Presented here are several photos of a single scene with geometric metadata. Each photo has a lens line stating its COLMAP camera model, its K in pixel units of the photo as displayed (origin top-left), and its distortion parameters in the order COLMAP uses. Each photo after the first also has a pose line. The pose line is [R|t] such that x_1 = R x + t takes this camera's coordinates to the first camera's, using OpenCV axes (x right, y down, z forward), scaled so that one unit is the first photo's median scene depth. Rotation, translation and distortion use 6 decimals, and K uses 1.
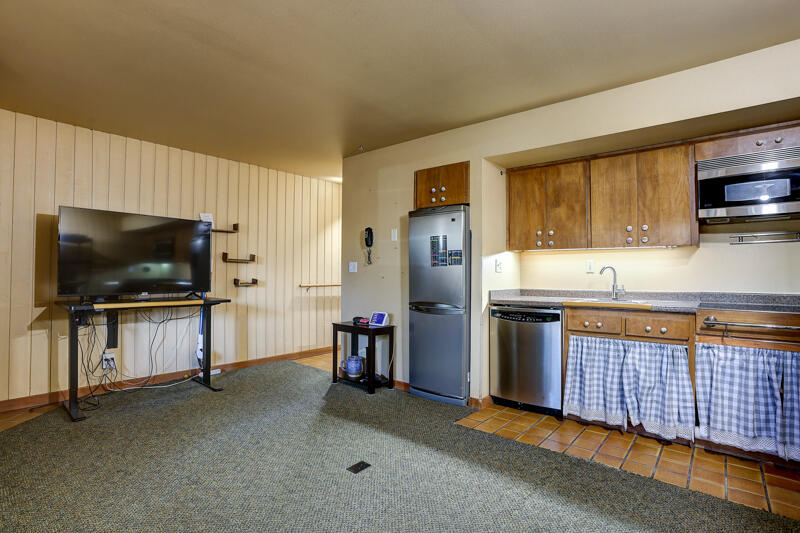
lens RADIAL K [[412.8, 0, 400.0], [0, 412.8, 266.5], [0, 0, 1]] dist [-0.001175, -0.000153]
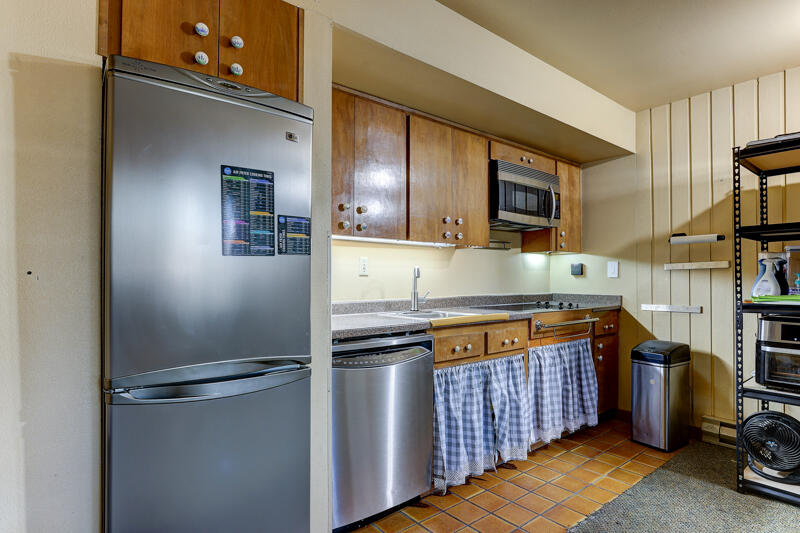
lens RADIAL K [[432.0, 0, 401.1], [0, 432.0, 277.3], [0, 0, 1]] dist [-0.039120, 0.001002]
pose [[0.184864, -0.001143, 0.982764, -0.278505], [-0.018402, 0.999820, 0.004624, 0.016015], [-0.982592, -0.018939, 0.184809, 0.948060]]
